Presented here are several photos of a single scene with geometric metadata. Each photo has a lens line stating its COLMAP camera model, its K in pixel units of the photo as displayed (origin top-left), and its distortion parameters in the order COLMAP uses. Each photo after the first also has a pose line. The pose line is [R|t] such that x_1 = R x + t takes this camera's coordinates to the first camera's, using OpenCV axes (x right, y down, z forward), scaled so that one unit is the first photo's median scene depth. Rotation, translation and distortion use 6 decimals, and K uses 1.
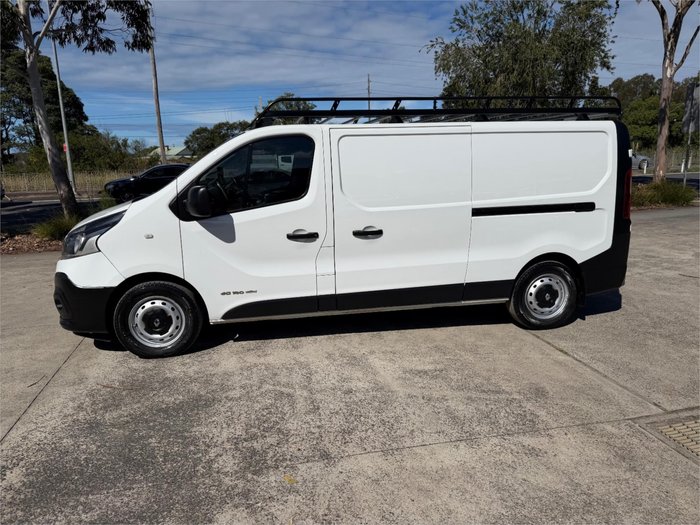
lens RADIAL K [[496.7, 0, 346.8], [0, 496.7, 259.4], [0, 0, 1]] dist [0.040859, -0.055982]
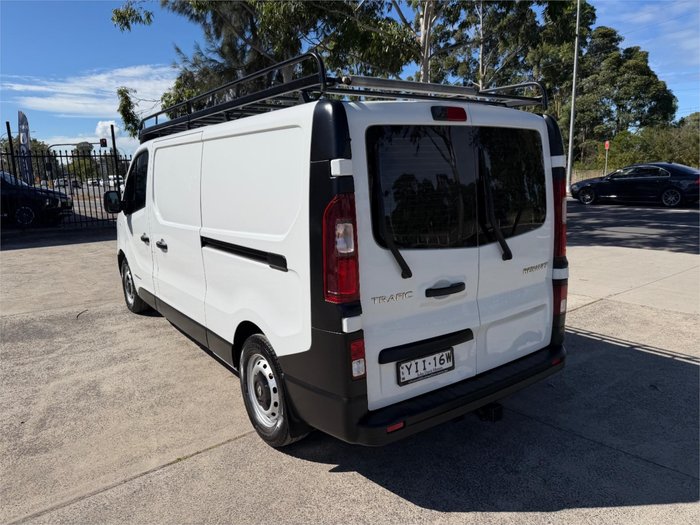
lens RADIAL K [[506.7, 0, 346.0], [0, 506.7, 260.4], [0, 0, 1]] dist [-0.003279, -0.004595]
pose [[0.413824, 0.171931, -0.893974, 1.139712], [-0.164575, 0.979953, 0.112285, -0.204917], [0.895357, 0.100659, 0.433824, 0.921019]]
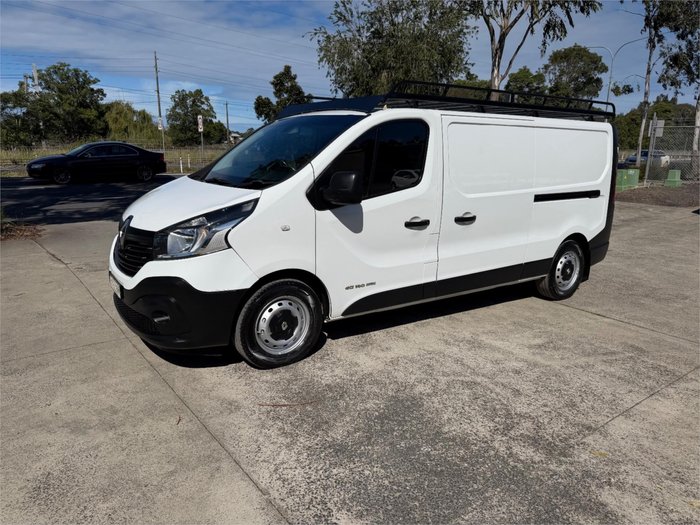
lens RADIAL K [[496.7, 0, 346.8], [0, 496.7, 259.4], [0, 0, 1]] dist [0.040859, -0.055982]
pose [[0.913342, -0.052157, 0.403838, -0.621812], [0.043306, 0.998580, 0.031028, -0.013100], [-0.404883, -0.010851, 0.914304, 0.162725]]
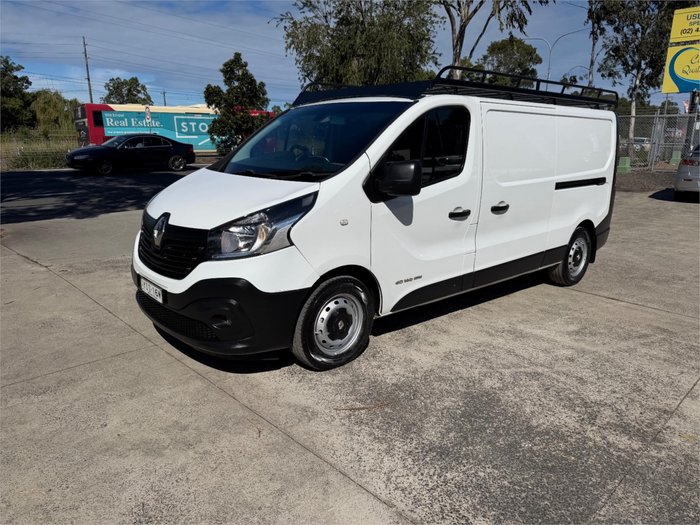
lens RADIAL K [[499.2, 0, 346.0], [0, 499.2, 261.6], [0, 0, 1]] dist [0.024655, -0.032626]
pose [[0.861931, -0.090285, 0.498923, -0.773267], [0.070257, 0.995793, 0.058824, -0.027837], [-0.502135, -0.015650, 0.864648, 0.280624]]
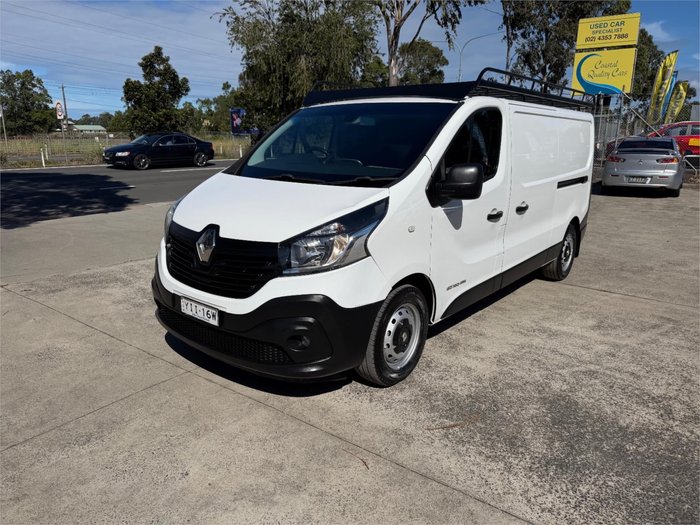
lens RADIAL K [[500.4, 0, 347.0], [0, 500.4, 252.6], [0, 0, 1]] dist [0.021111, -0.031118]
pose [[0.762784, -0.115189, 0.636311, -0.933429], [0.099568, 0.993194, 0.060436, -0.063472], [-0.638941, 0.017257, 0.769062, 0.448423]]
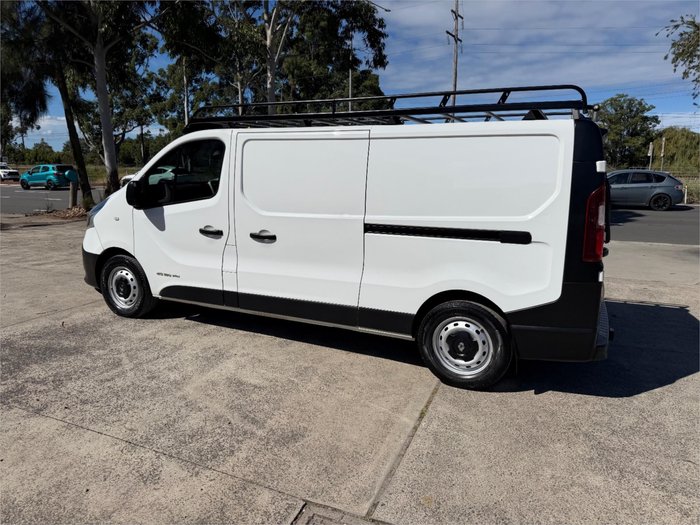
lens RADIAL K [[499.3, 0, 348.1], [0, 499.3, 257.5], [0, 0, 1]] dist [0.028744, -0.041849]
pose [[0.806332, 0.135733, -0.575678, 0.789579], [-0.145596, 0.988912, 0.029234, -0.068776], [0.573263, 0.060244, 0.817153, 0.290881]]
